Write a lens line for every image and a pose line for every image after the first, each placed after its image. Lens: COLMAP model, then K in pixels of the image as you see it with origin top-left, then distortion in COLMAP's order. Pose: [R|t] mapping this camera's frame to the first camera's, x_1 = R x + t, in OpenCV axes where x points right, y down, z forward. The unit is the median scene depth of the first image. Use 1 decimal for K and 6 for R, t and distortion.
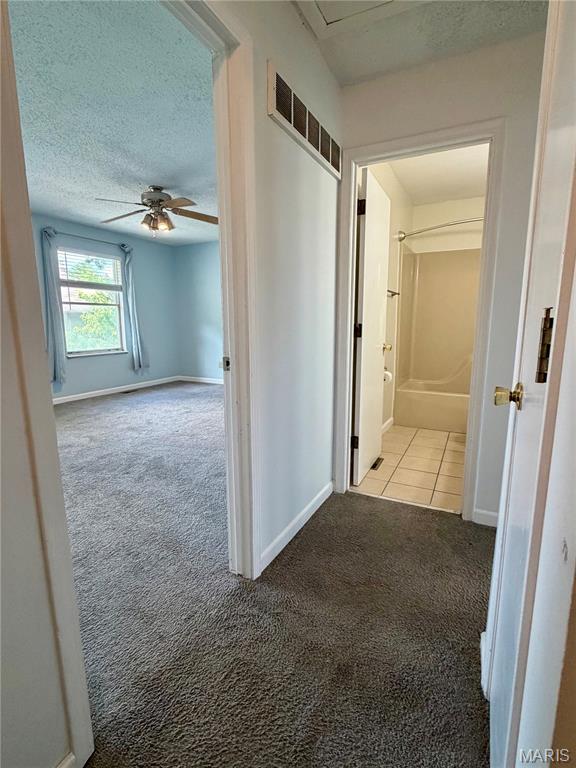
lens RADIAL K [[373.2, 0, 288.8], [0, 373.2, 386.0], [0, 0, 1]] dist [-0.001564, -0.000498]
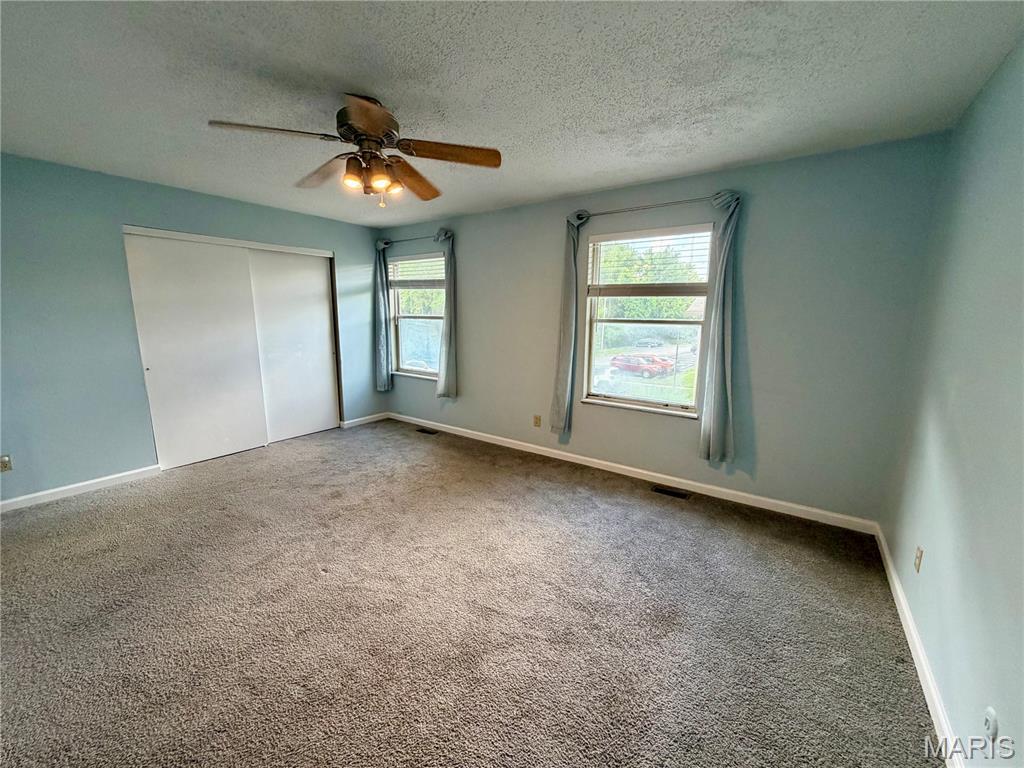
lens RADIAL K [[407.5, 0, 507.9], [0, 407.5, 383.9], [0, 0, 1]] dist [-0.001129, 0.000392]
pose [[-0.154619, 0.163733, -0.974312, 0.139859], [-0.181624, 0.964654, 0.190933, -0.219978], [0.971136, 0.206481, -0.119416, 0.938086]]
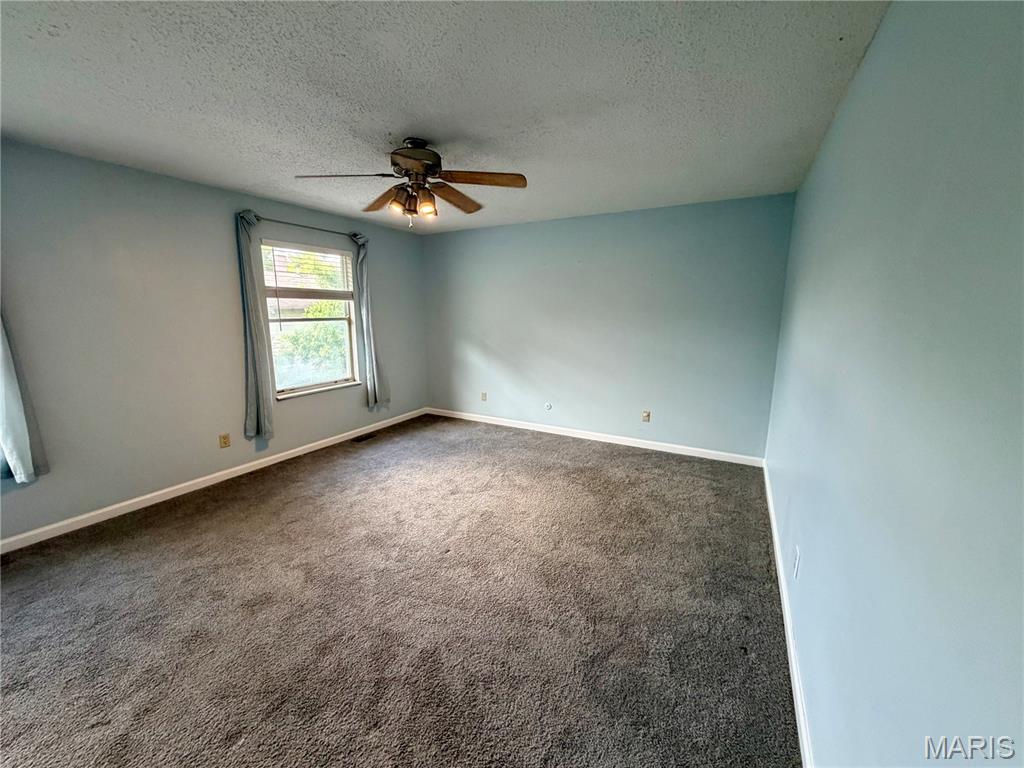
lens RADIAL K [[407.5, 0, 509.5], [0, 407.5, 385.4], [0, 0, 1]] dist [-0.001129, 0.000392]
pose [[0.999095, 0.006478, -0.042032, -0.128226], [-0.005985, 0.999912, 0.011843, -0.112927], [0.042105, -0.011580, 0.999046, 0.259280]]
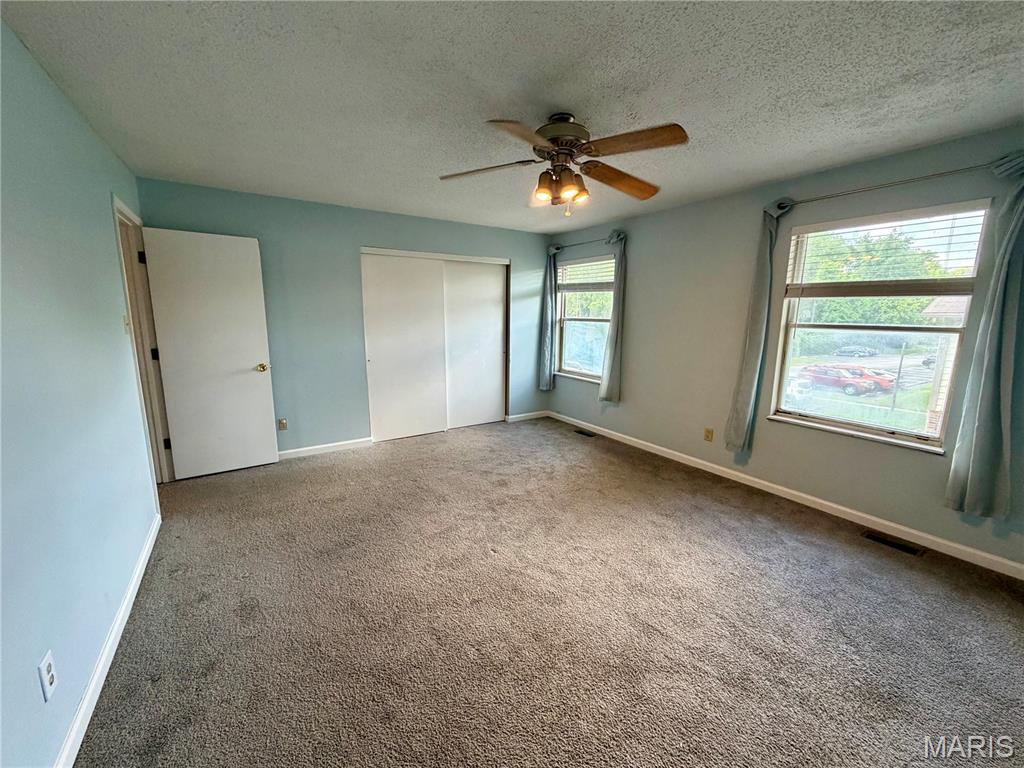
lens RADIAL K [[407.5, 0, 508.5], [0, 407.5, 383.9], [0, 0, 1]] dist [-0.001129, 0.000392]
pose [[-0.504533, 0.139436, -0.852058, 0.151180], [-0.161902, 0.954088, 0.252001, -0.219912], [0.848077, 0.265093, -0.458794, 0.920073]]
